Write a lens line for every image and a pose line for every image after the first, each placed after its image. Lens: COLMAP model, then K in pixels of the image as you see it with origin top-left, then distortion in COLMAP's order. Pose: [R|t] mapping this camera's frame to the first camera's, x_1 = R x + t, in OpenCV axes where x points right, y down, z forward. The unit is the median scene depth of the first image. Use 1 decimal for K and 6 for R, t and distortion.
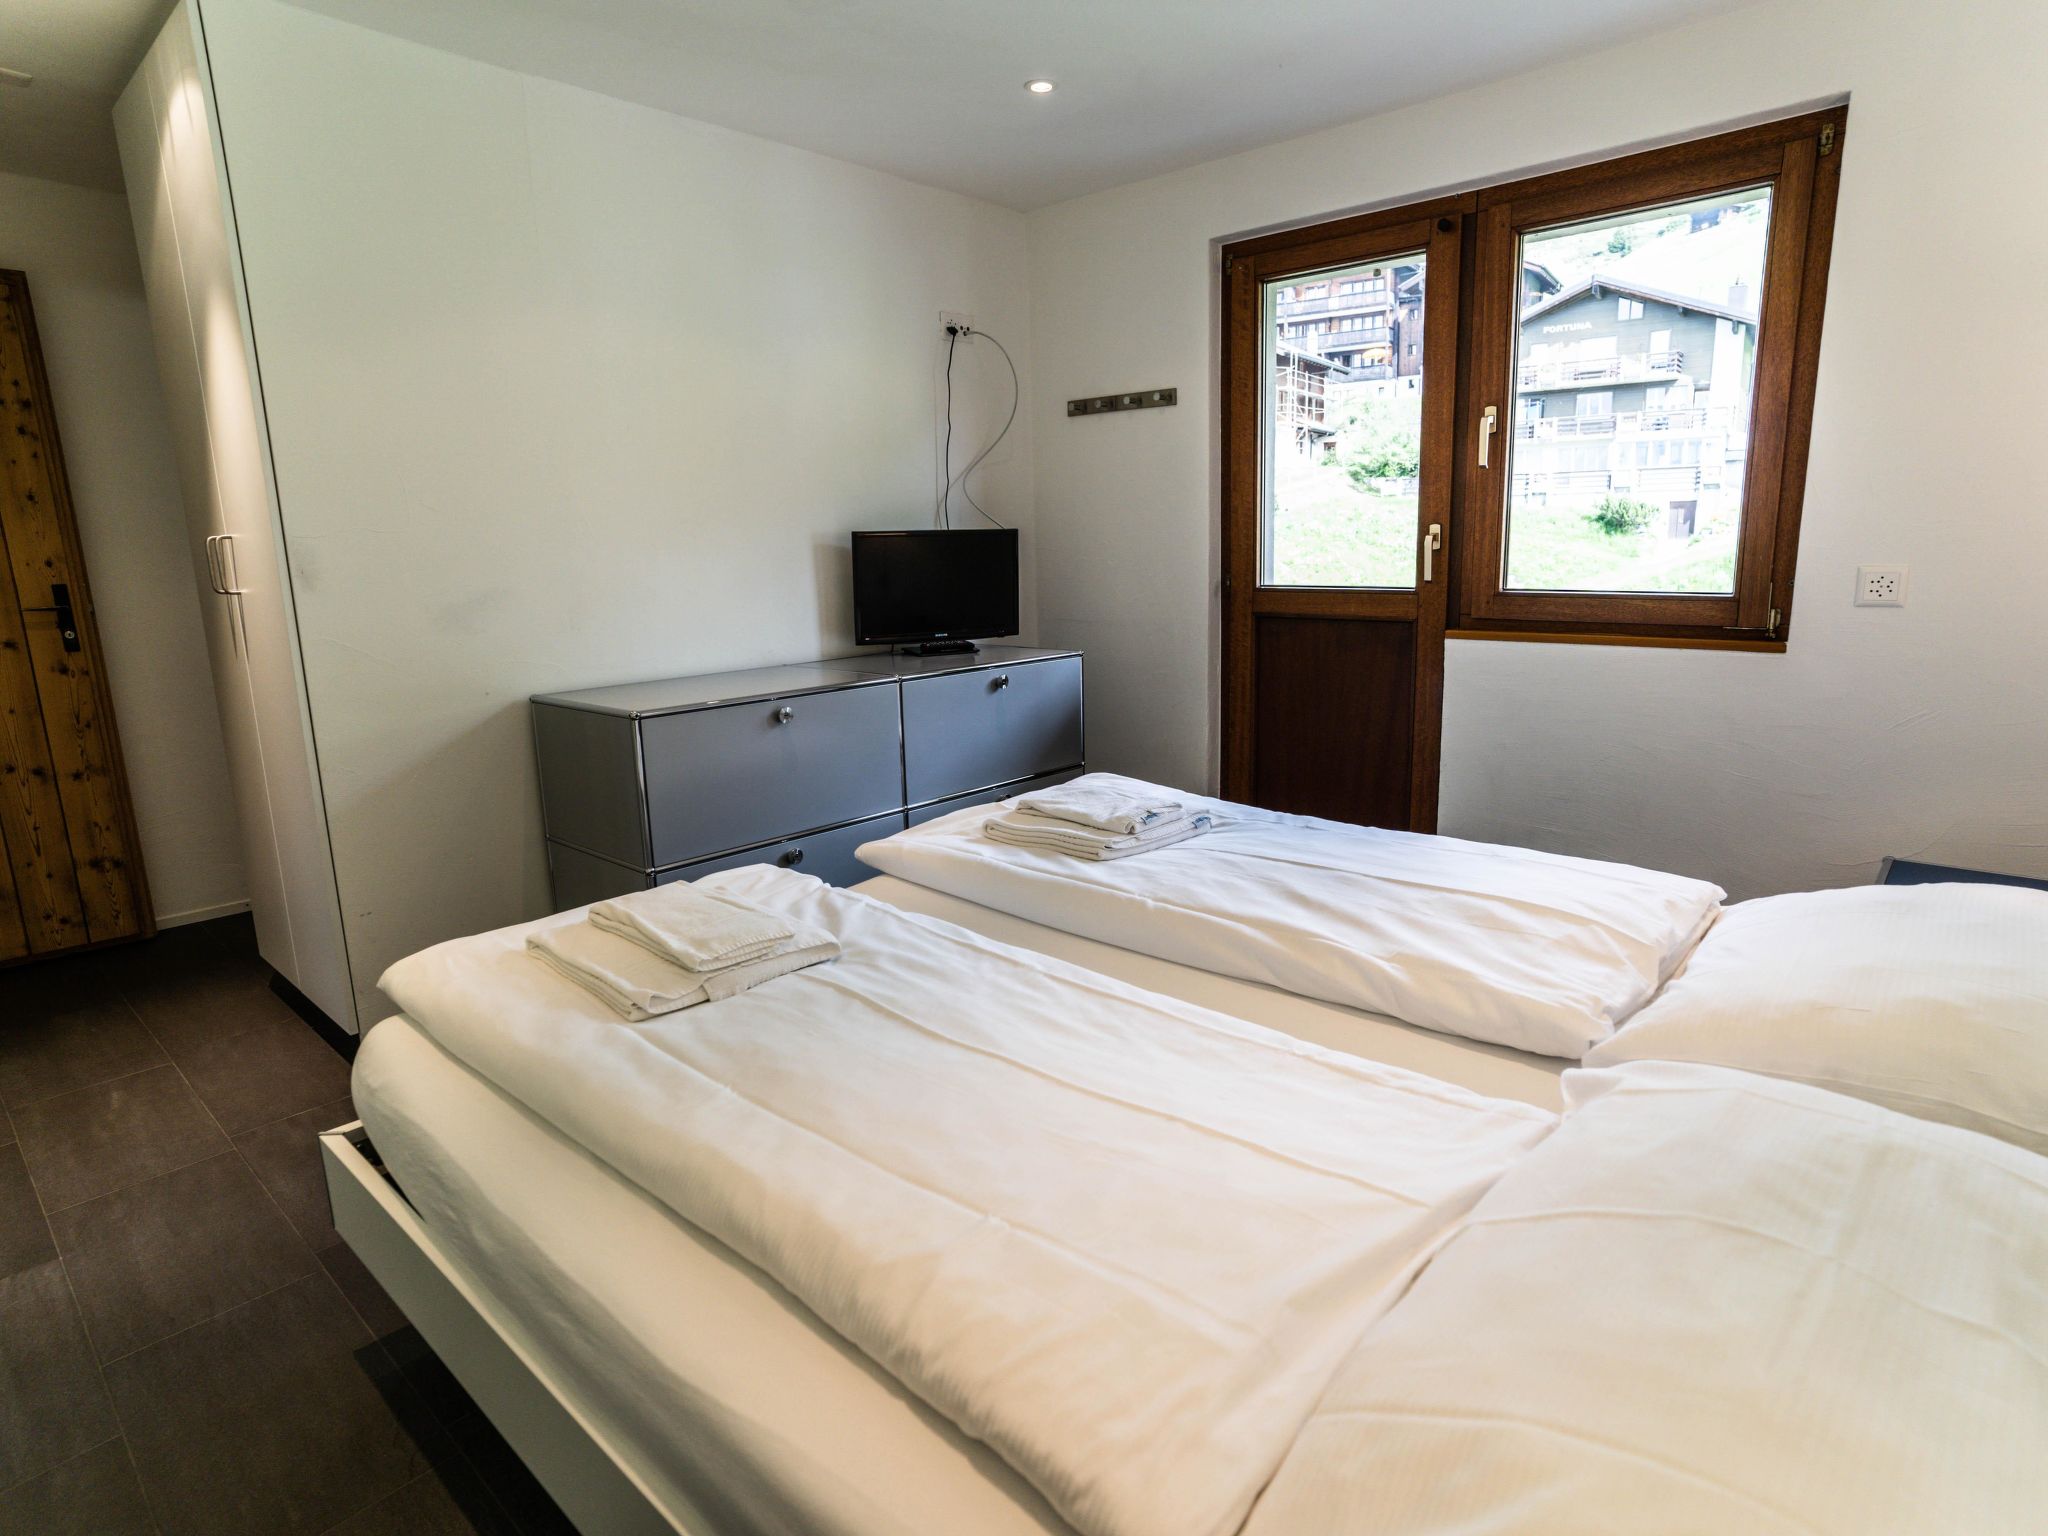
lens RADIAL K [[1125.4, 0, 1025.7], [0, 1125.4, 766.1], [0, 0, 1]] dist [-0.072271, 0.052190]
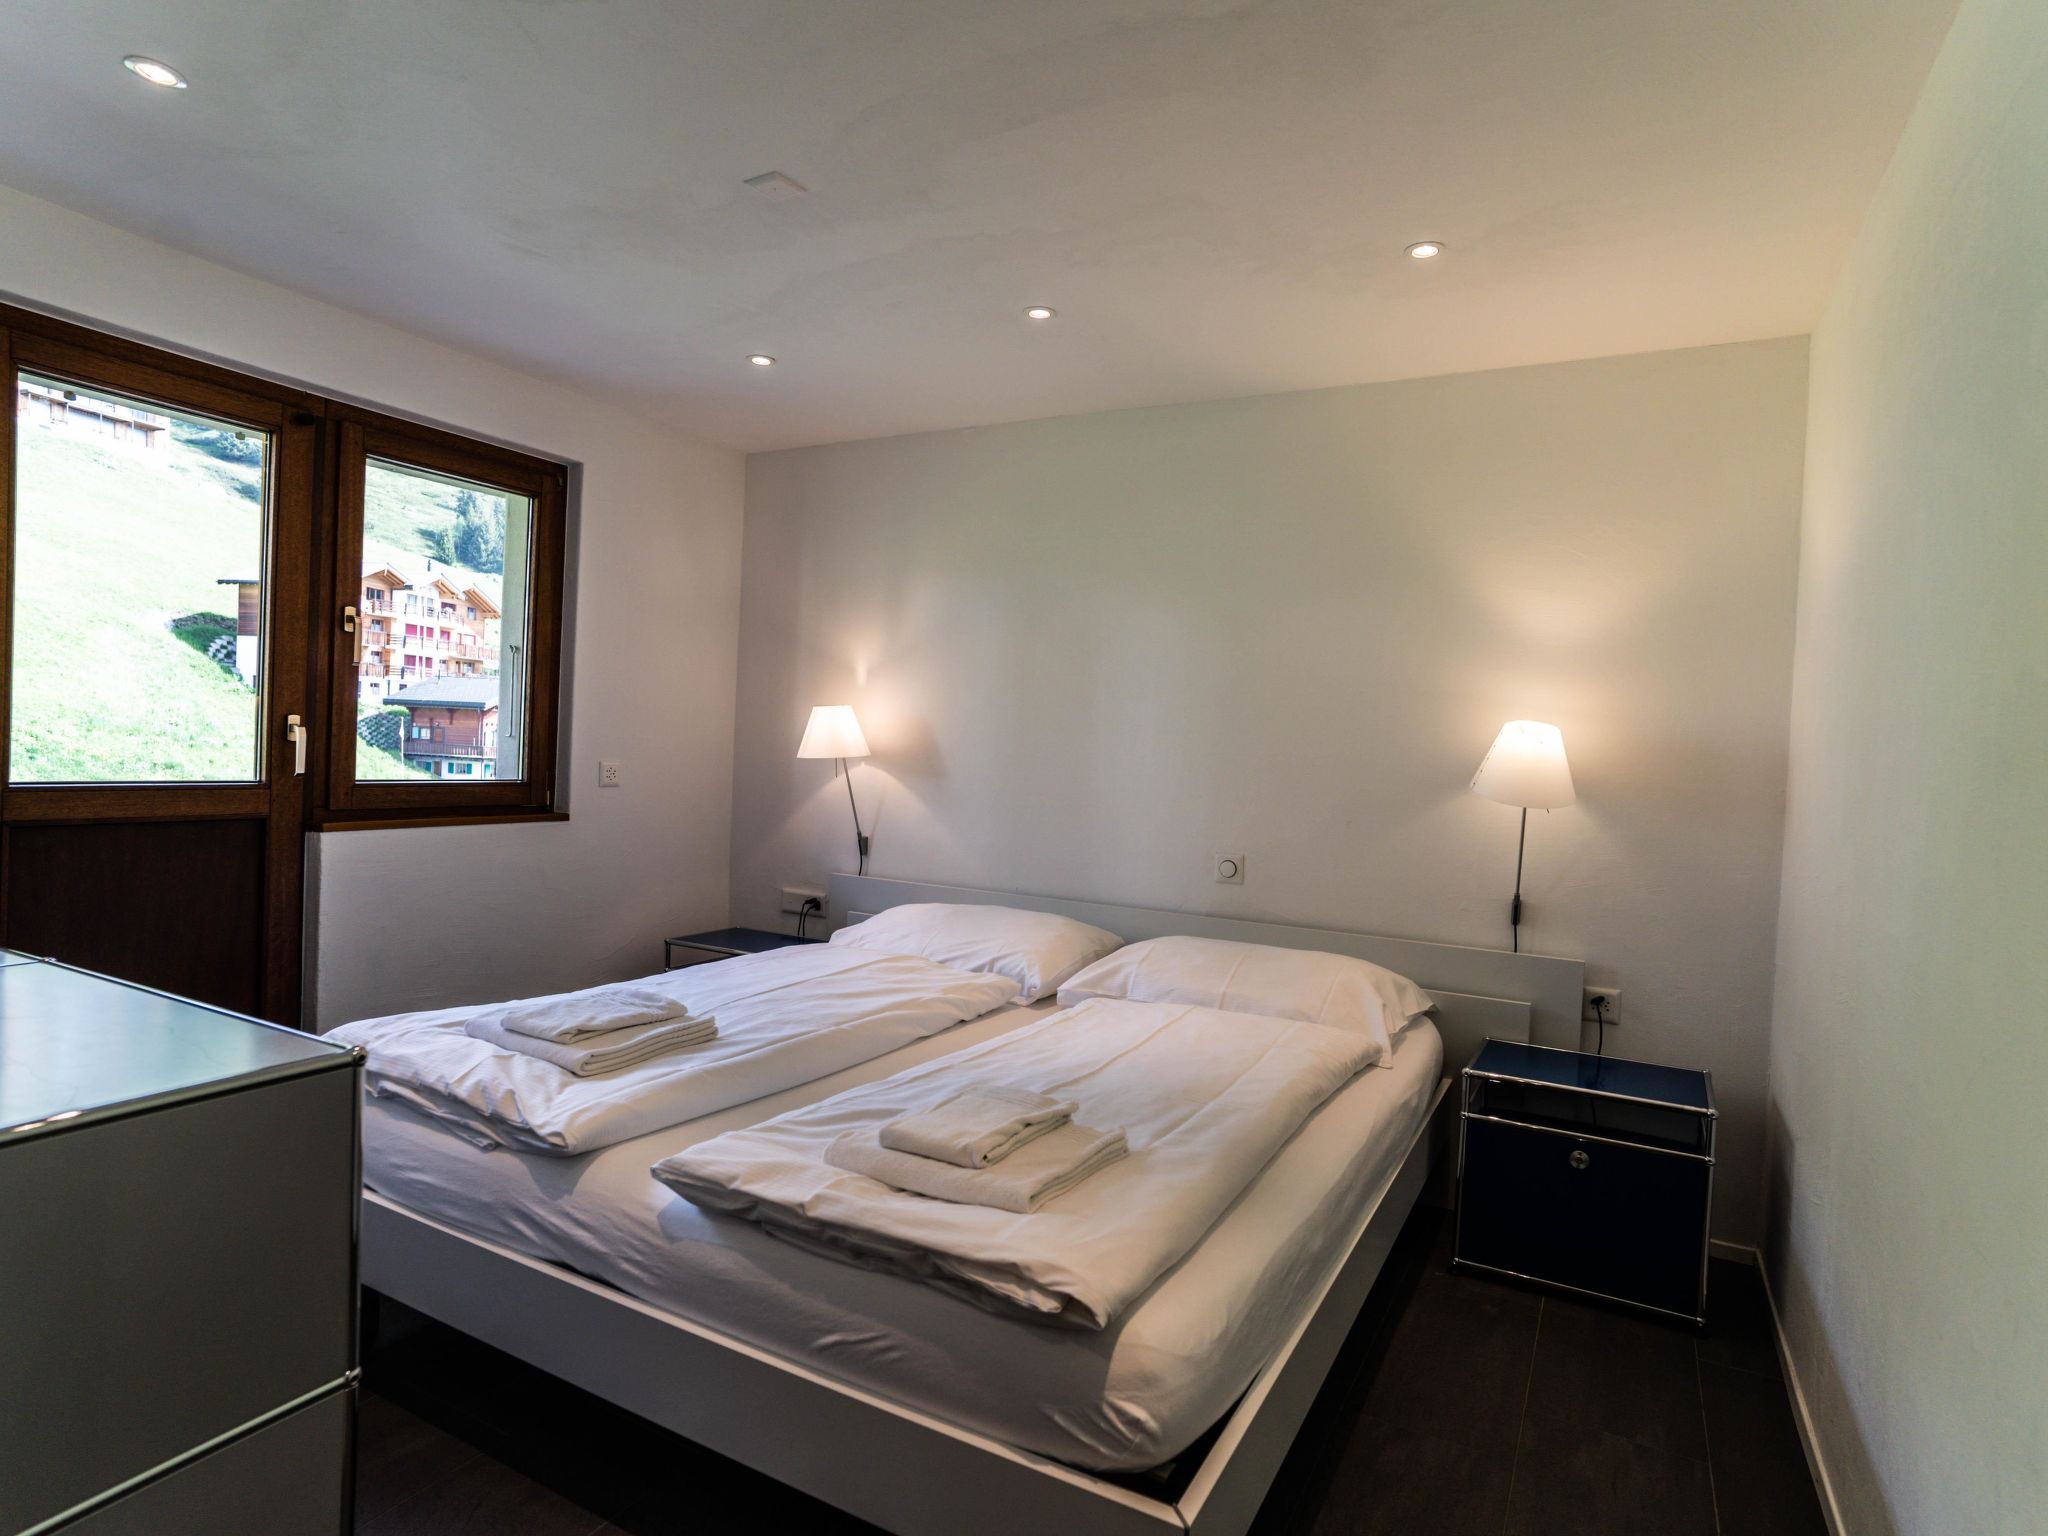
lens RADIAL K [[1125.4, 0, 1025.7], [0, 1125.4, 766.1], [0, 0, 1]] dist [-0.072271, 0.052190]
pose [[-0.242344, -0.000681, 0.970190, -0.928842], [0.157232, 0.986753, 0.039968, -0.149714], [-0.957365, 0.162231, -0.239027, 0.836212]]
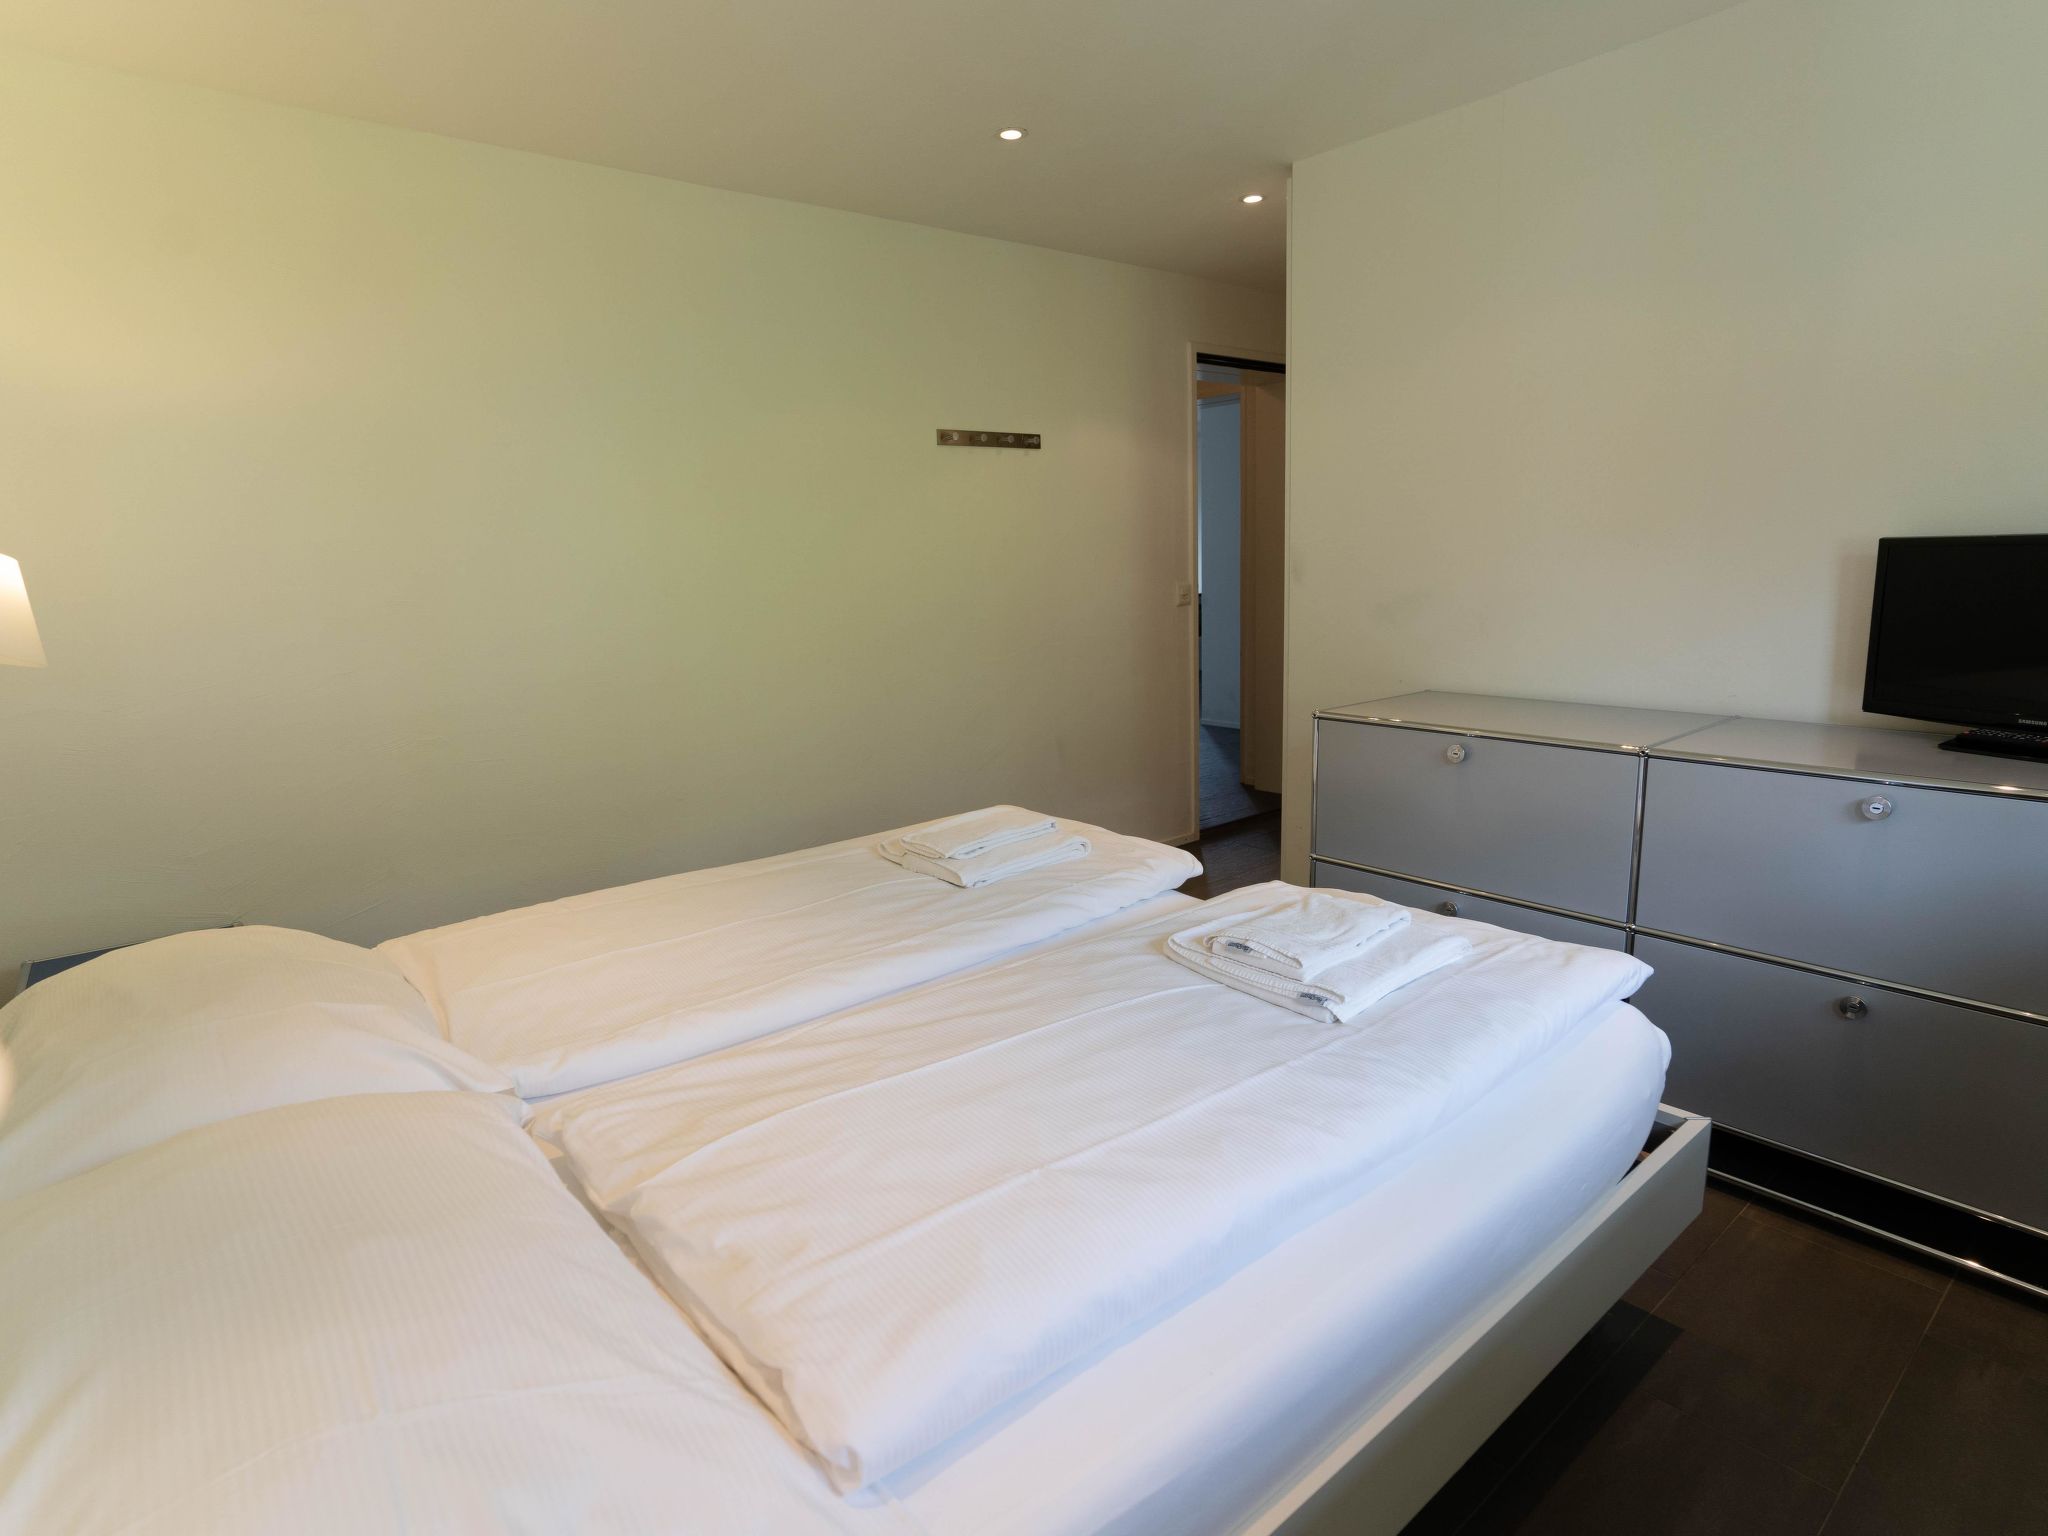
lens RADIAL K [[1125.4, 0, 1025.7], [0, 1125.4, 766.1], [0, 0, 1]] dist [-0.072271, 0.052190]
pose [[-0.142966, 0.221503, -0.964623, 0.793070], [-0.161468, 0.956357, 0.243536, -0.222749], [0.976467, 0.190574, -0.100961, 0.856575]]
